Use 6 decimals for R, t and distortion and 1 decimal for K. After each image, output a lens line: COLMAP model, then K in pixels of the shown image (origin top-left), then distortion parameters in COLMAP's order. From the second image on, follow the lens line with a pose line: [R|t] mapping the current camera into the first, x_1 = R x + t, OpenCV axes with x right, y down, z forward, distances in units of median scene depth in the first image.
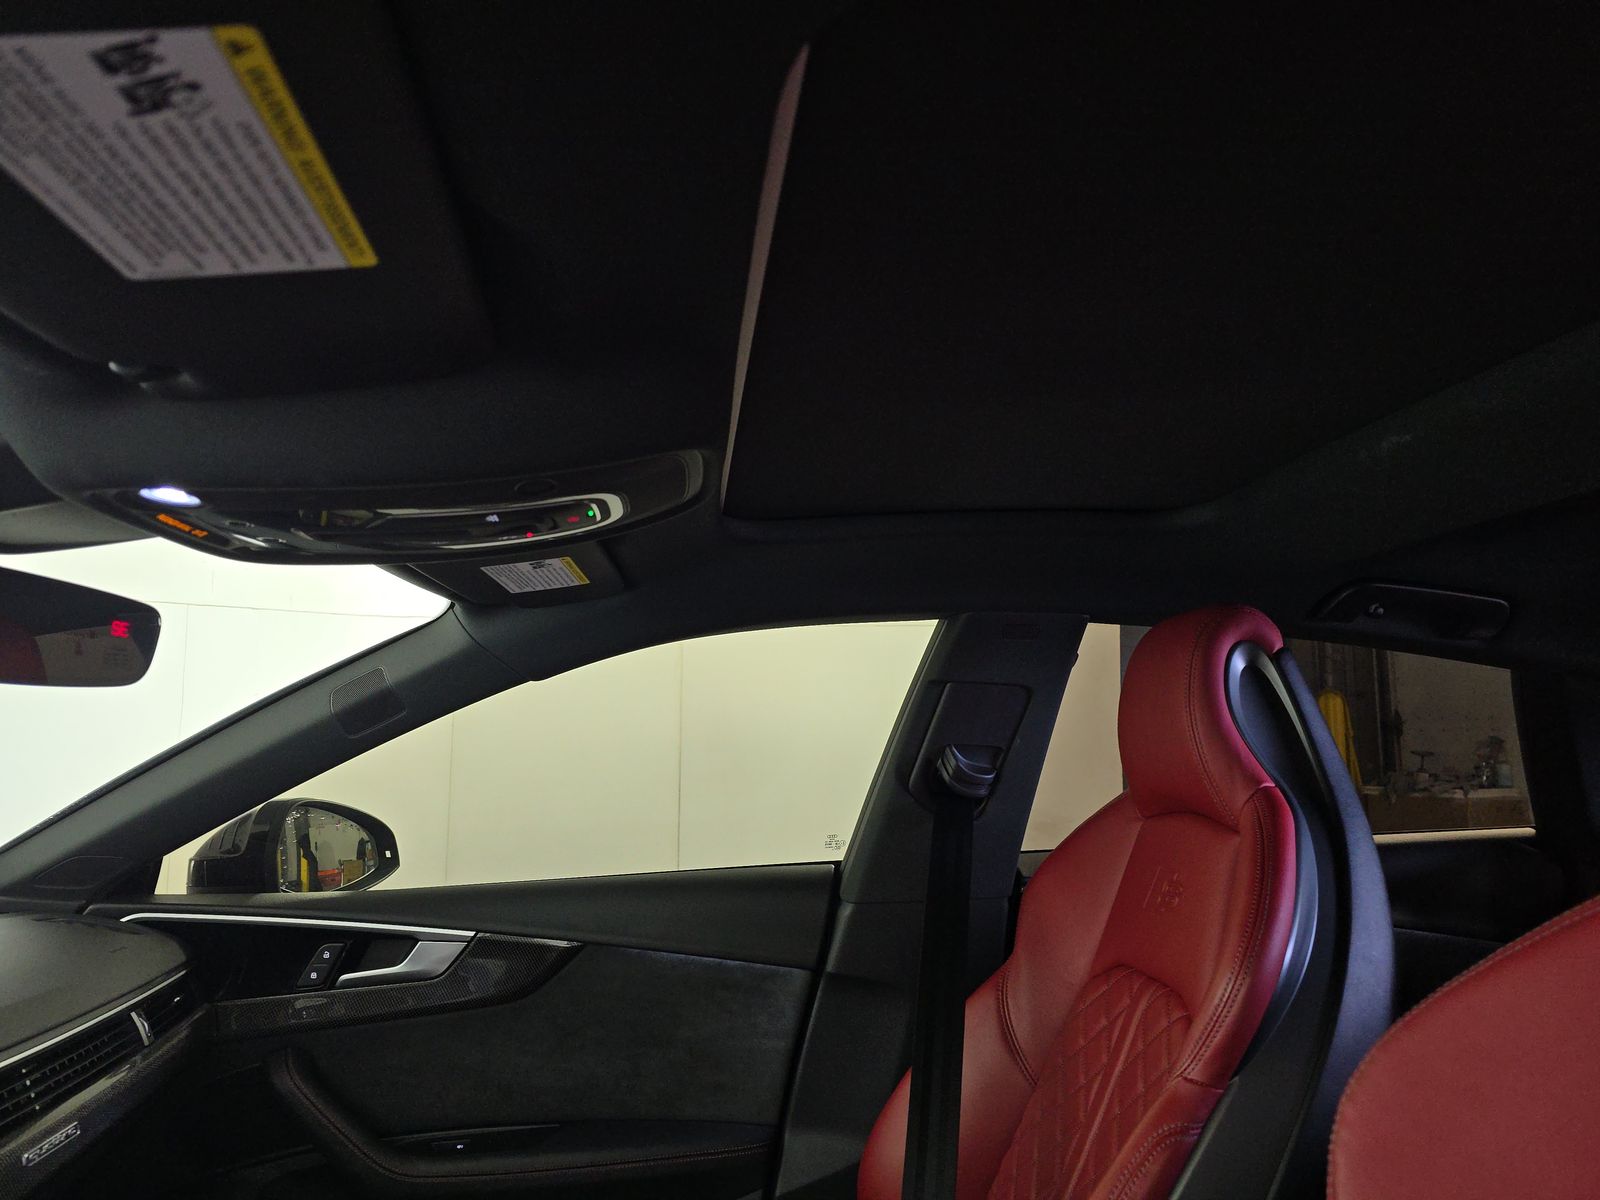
lens RADIAL K [[1085.8, 0, 795.8], [0, 1085.8, 607.2], [0, 0, 1]] dist [0.070794, -0.053755]
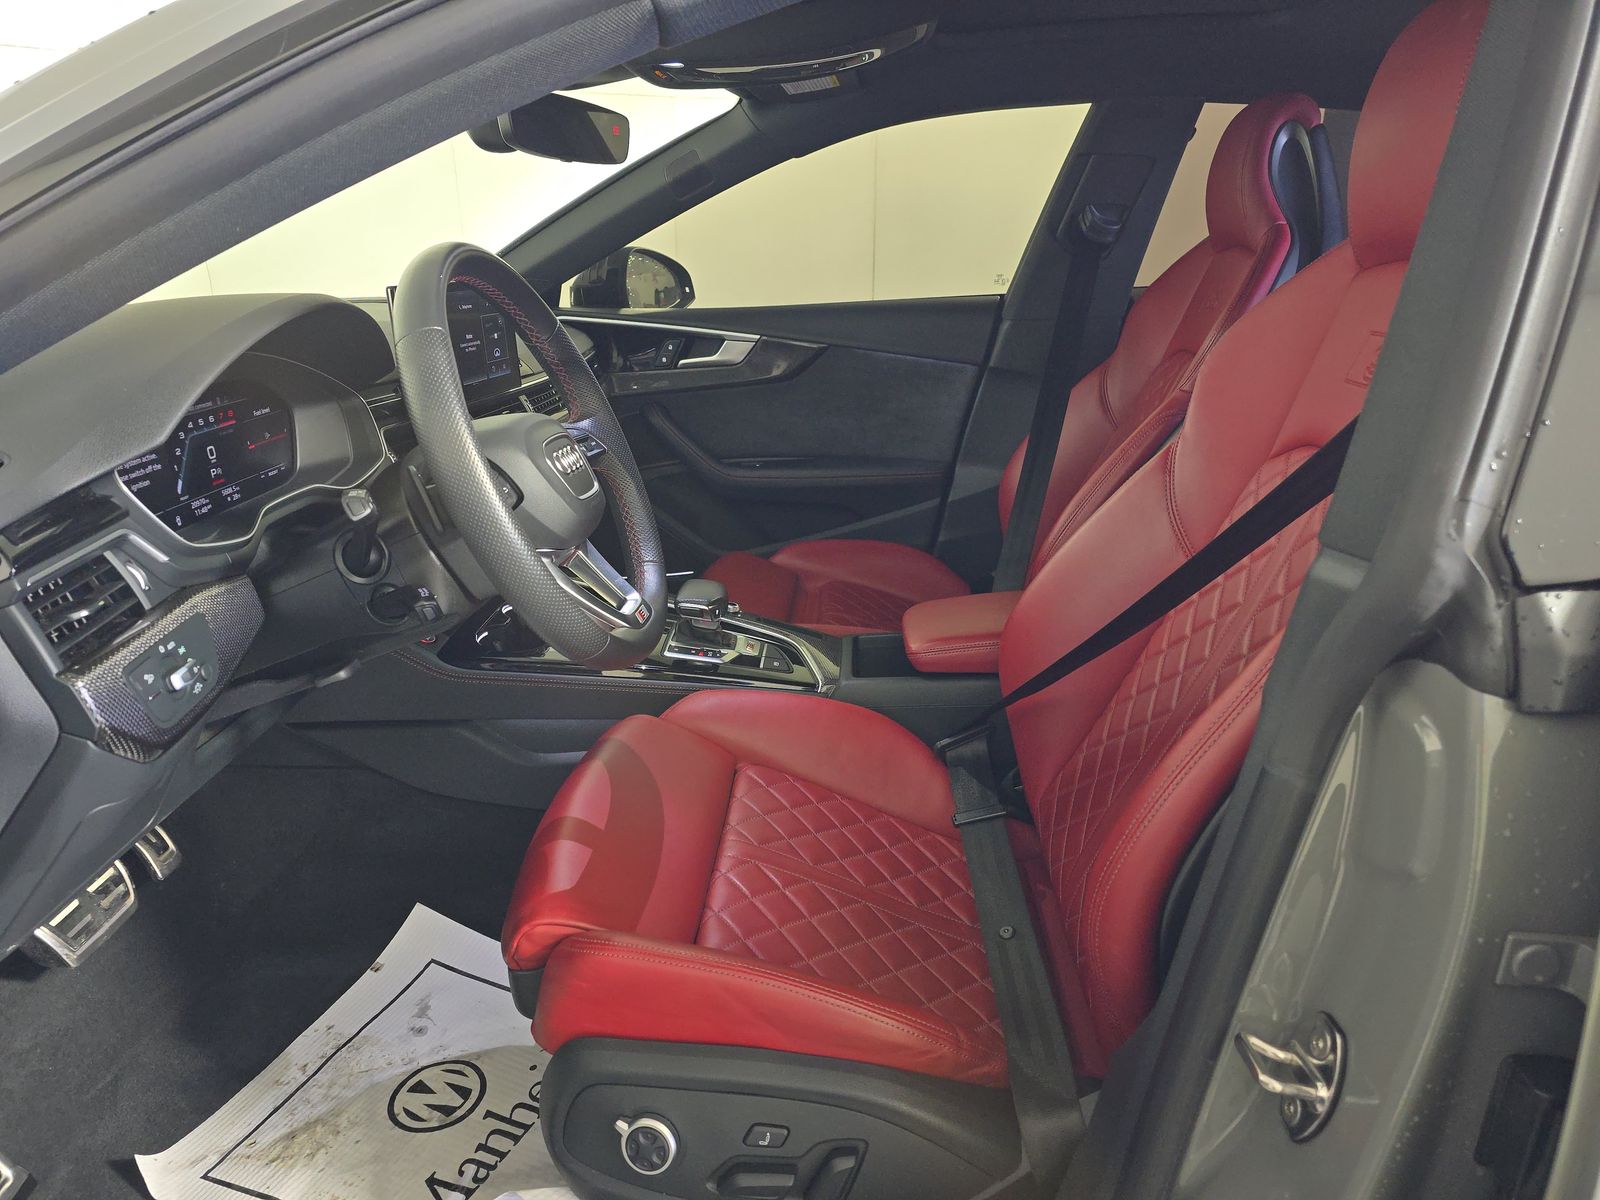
lens RADIAL K [[1085.8, 0, 795.8], [0, 1085.8, 607.2], [0, 0, 1]] dist [0.070794, -0.053755]
pose [[0.987388, 0.050890, -0.149917, 0.007423], [0.020902, 0.896739, 0.442067, -0.039776], [0.156933, -0.439625, 0.884365, -0.523515]]
